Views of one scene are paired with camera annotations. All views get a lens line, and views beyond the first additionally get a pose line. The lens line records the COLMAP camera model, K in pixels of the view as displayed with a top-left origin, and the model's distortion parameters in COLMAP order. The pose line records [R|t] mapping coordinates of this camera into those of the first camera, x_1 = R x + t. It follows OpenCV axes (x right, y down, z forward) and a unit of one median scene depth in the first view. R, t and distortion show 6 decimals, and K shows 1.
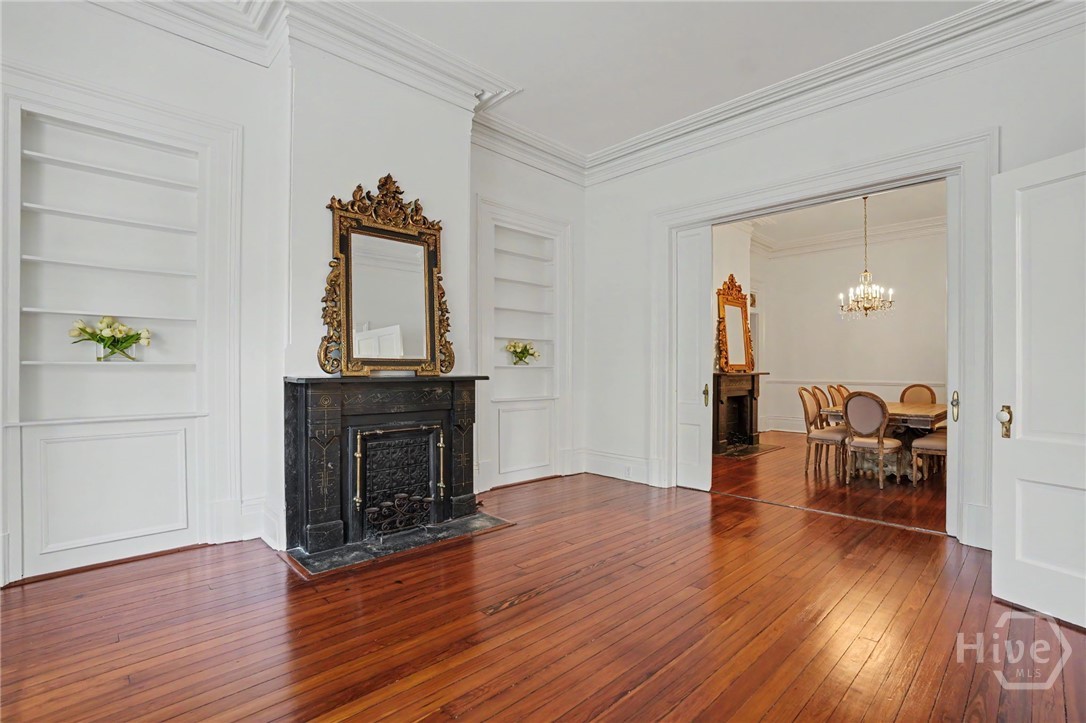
lens RADIAL K [[519.1, 0, 544.8], [0, 519.1, 370.4], [0, 0, 1]] dist [-0.016615, 0.000337]
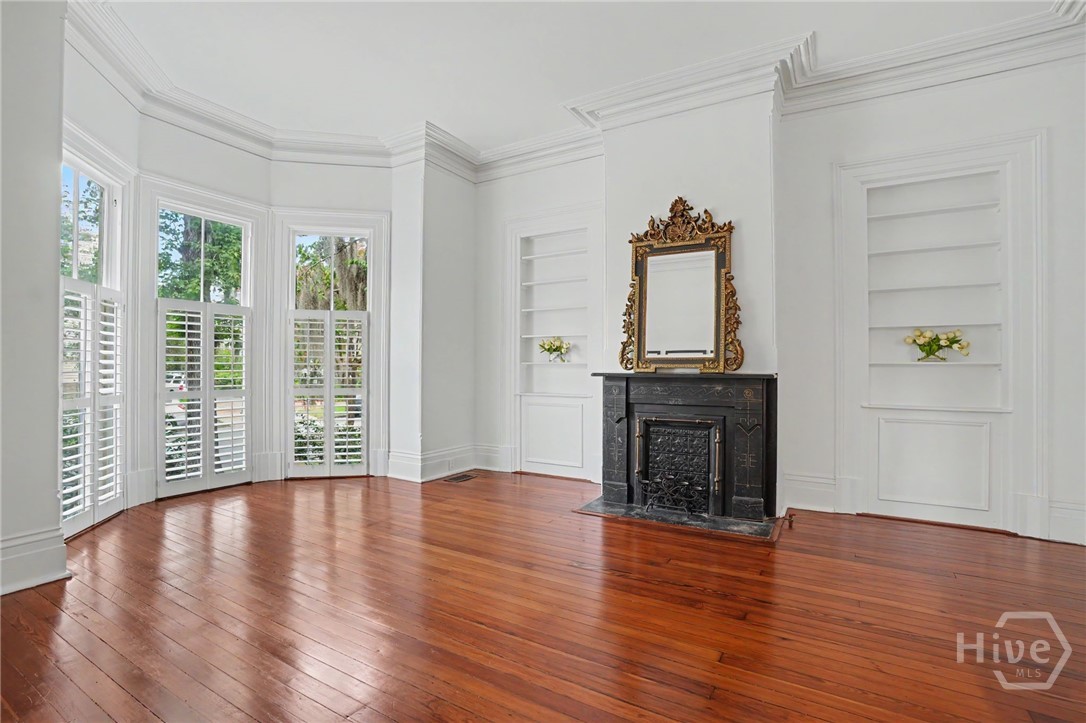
lens RADIAL K [[510.1, 0, 544.8], [0, 510.1, 365.7], [0, 0, 1]] dist [-0.045258, 0.000590]
pose [[0.268604, -0.003398, -0.963245, 0.715083], [-0.005695, 0.999971, -0.005115, 0.002530], [0.963234, 0.006859, 0.268577, 0.423645]]
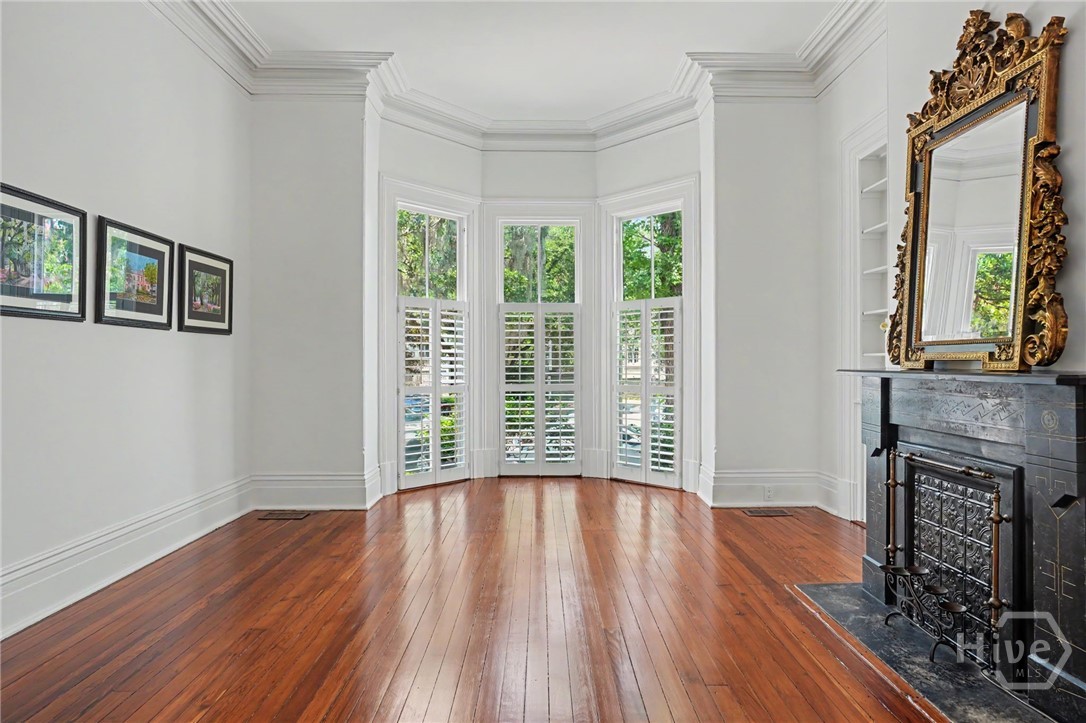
lens RADIAL K [[630.7, 0, 543.0], [0, 630.7, 361.5], [0, 0, 1]] dist [0.004763, 0.003153]
pose [[-0.682521, -0.002557, -0.730862, 0.534722], [-0.002038, 0.999997, -0.001595, 0.003609], [0.730863, 0.000401, -0.682524, 1.155369]]
